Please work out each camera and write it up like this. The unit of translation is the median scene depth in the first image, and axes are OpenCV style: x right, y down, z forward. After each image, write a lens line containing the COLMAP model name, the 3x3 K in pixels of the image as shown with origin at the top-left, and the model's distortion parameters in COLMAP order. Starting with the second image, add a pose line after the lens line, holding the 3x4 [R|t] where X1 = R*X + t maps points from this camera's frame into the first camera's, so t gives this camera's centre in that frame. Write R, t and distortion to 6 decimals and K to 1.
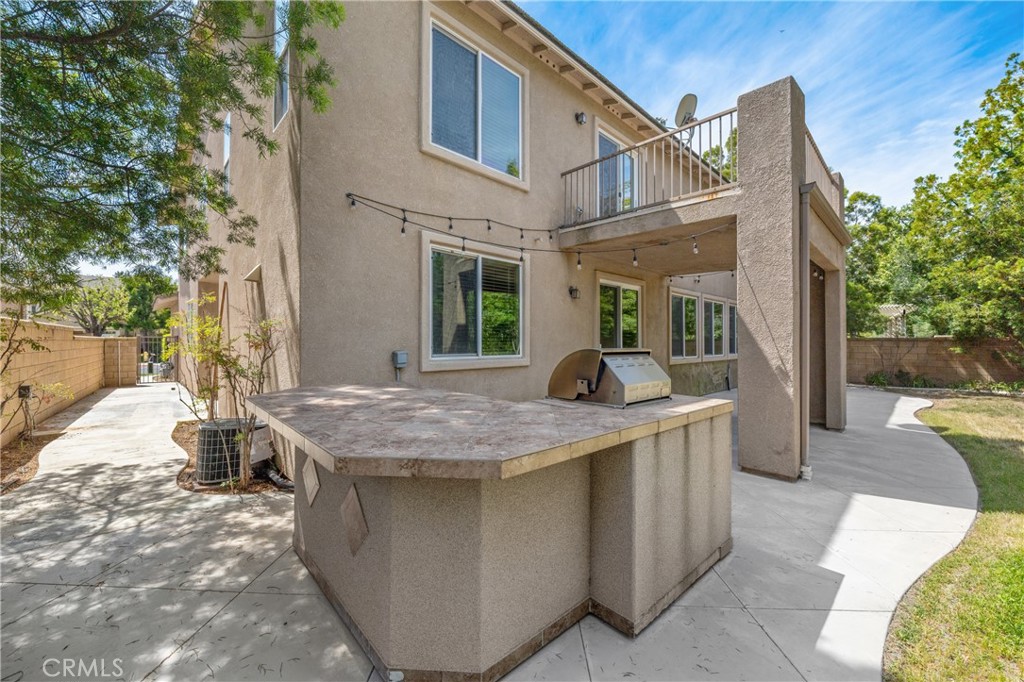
lens RADIAL K [[396.1, 0, 507.1], [0, 396.1, 341.9], [0, 0, 1]] dist [0.006164, -0.000464]
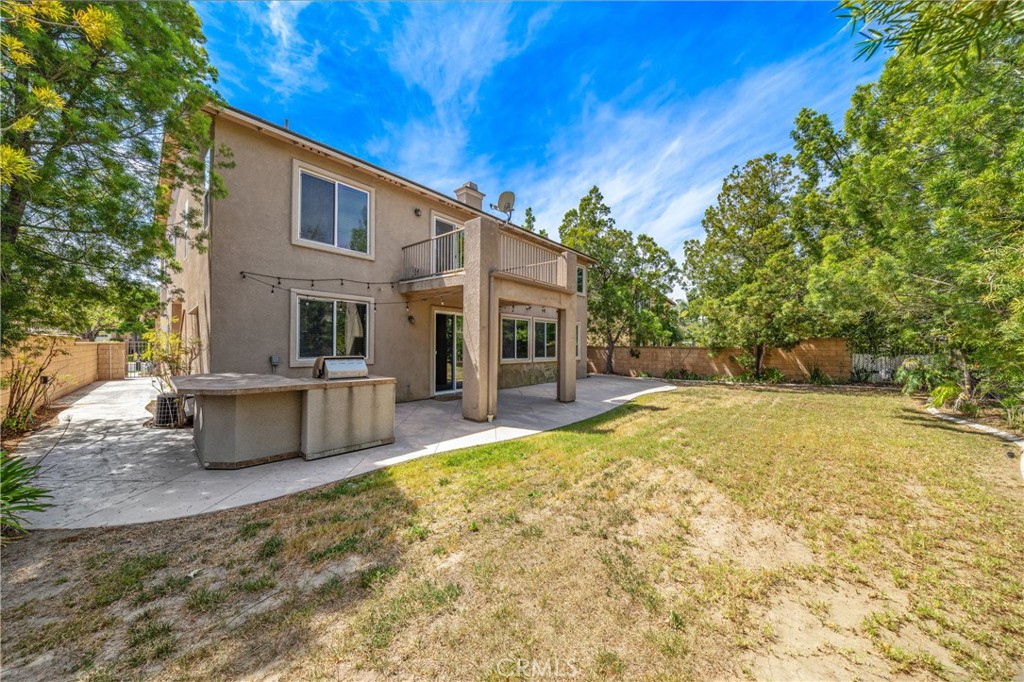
lens RADIAL K [[353.8, 0, 516.6], [0, 353.8, 347.7], [0, 0, 1]] dist [0.007219, -0.001640]
pose [[0.996987, 0.006164, 0.077324, 0.497170], [-0.006829, 0.999942, 0.008341, -0.024114], [-0.077268, -0.008844, 0.996971, -0.503039]]
